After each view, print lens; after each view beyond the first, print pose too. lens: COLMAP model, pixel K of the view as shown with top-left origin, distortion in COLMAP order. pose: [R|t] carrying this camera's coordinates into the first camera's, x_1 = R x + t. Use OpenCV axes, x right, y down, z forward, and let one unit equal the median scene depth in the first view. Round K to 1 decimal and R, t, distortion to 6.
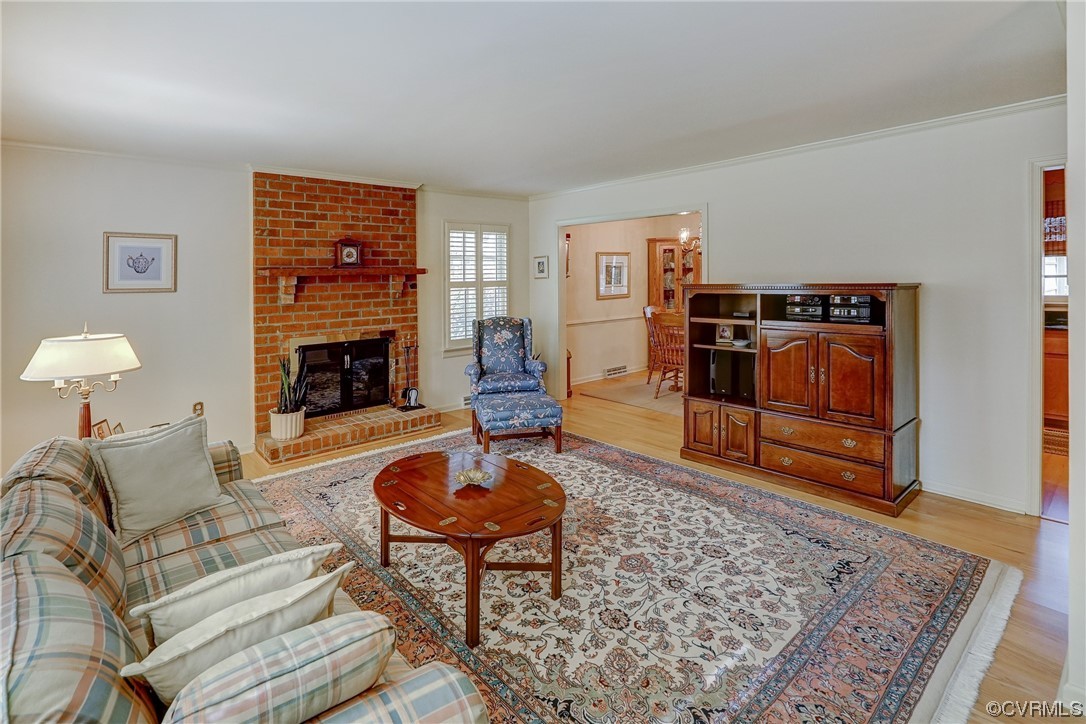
lens RADIAL K [[515.5, 0, 525.6], [0, 515.5, 280.7], [0, 0, 1]] dist [-0.004536, 0.006467]
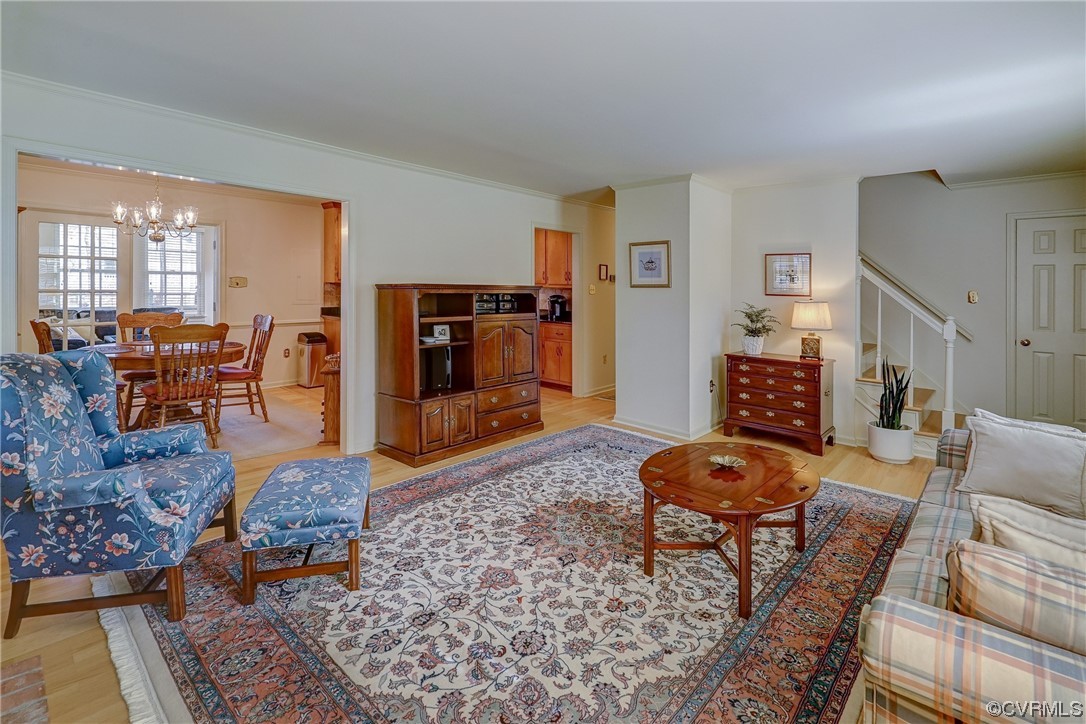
lens RADIAL K [[515.5, 0, 543.1], [0, 515.5, 286.4], [0, 0, 1]] dist [-0.004536, 0.006467]
pose [[-0.123400, 0.022163, 0.992109, -0.753107], [-0.011313, 0.999654, -0.023738, 0.039704], [-0.992293, -0.014153, -0.123107, 1.021572]]
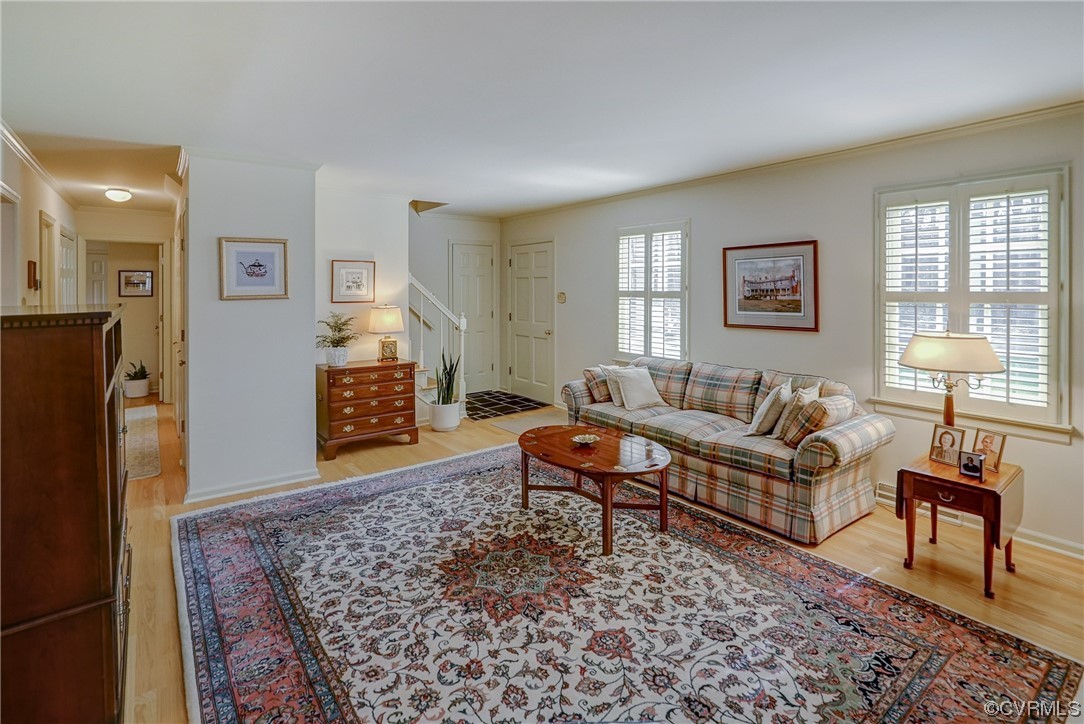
lens RADIAL K [[514.6, 0, 540.3], [0, 514.6, 289.7], [0, 0, 1]] dist [-0.004536, 0.006467]
pose [[-0.997919, 0.018518, 0.061762, -0.054001], [0.018656, 0.999825, 0.001658, -0.003665], [-0.061720, 0.002807, -0.998090, 1.570634]]
